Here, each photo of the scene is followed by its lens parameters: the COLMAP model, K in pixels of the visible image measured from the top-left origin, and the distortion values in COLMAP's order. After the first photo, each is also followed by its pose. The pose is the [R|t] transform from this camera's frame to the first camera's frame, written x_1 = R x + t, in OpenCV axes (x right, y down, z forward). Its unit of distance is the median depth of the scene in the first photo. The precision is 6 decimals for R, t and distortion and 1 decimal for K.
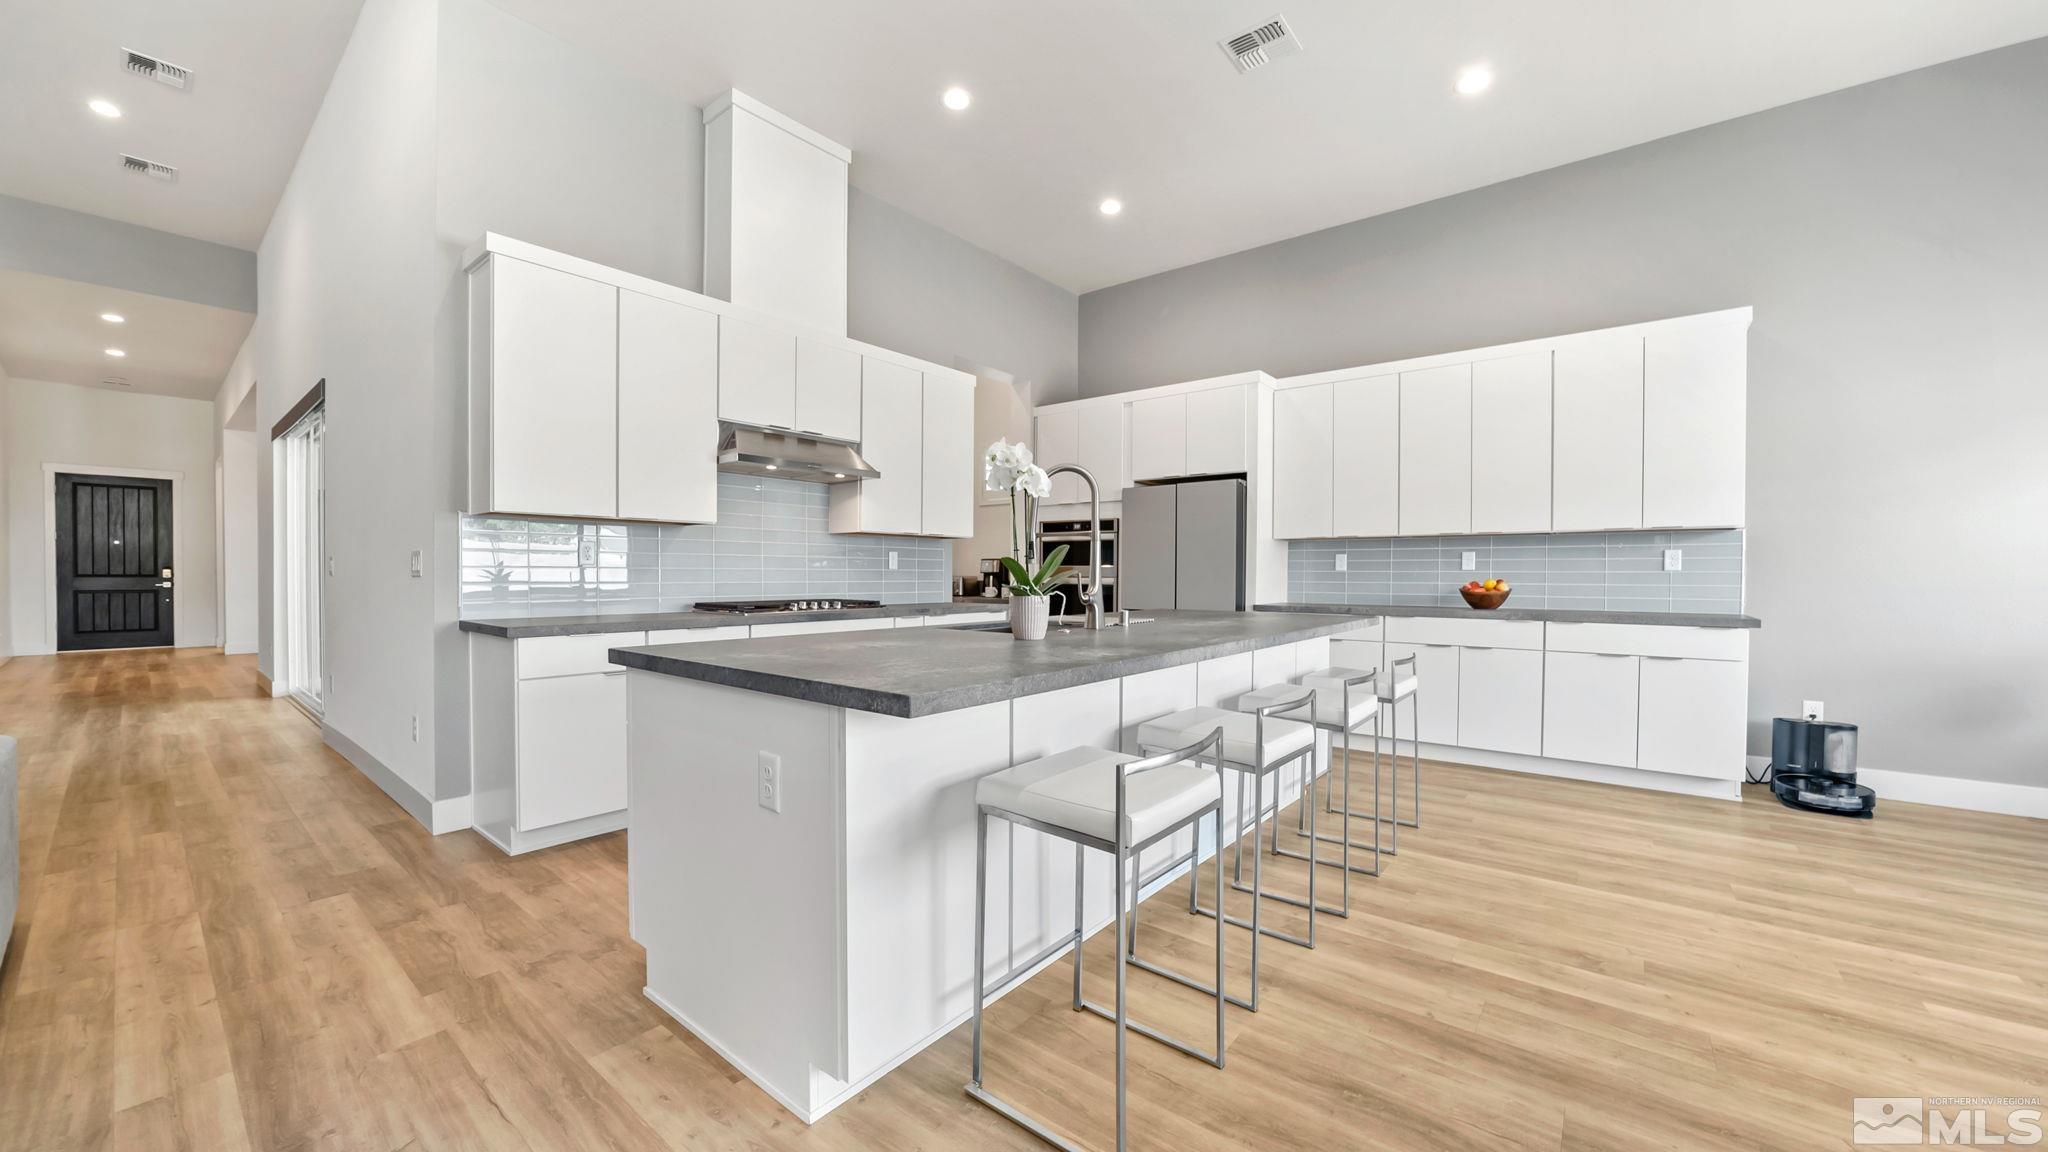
lens RADIAL K [[709.1, 0, 1024.0], [0, 709.1, 576.0], [0, 0, 1]] dist [-0.000129, 0.000012]
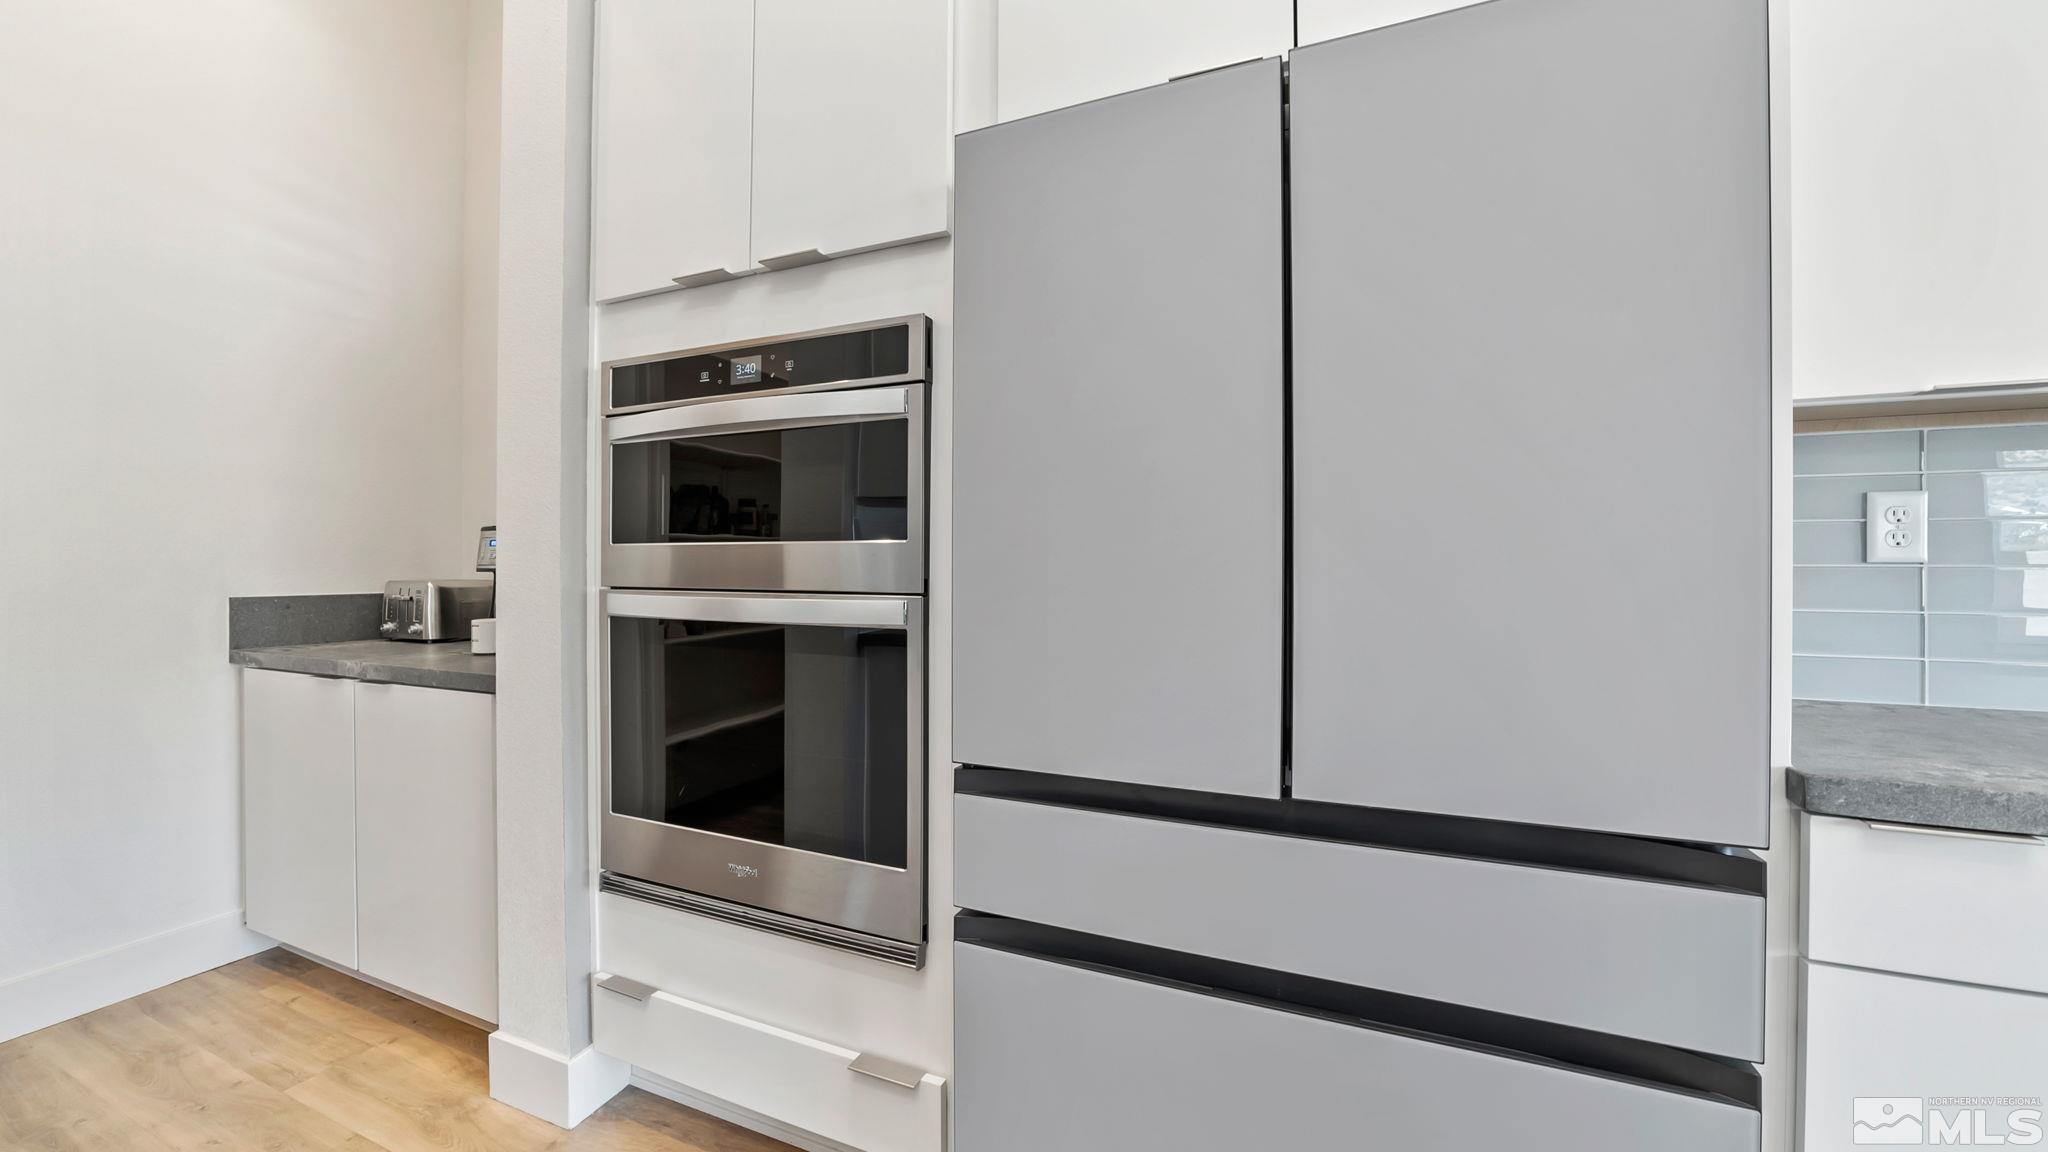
lens RADIAL K [[754.6, 0, 1024.0], [0, 754.6, 576.0], [0, 0, 1]] dist [-0.029520, 0.000144]
pose [[0.964764, -0.003516, 0.263092, 0.107639], [0.003414, 0.999994, 0.000845, -0.003499], [-0.263094, 0.000083, 0.964770, 0.825382]]
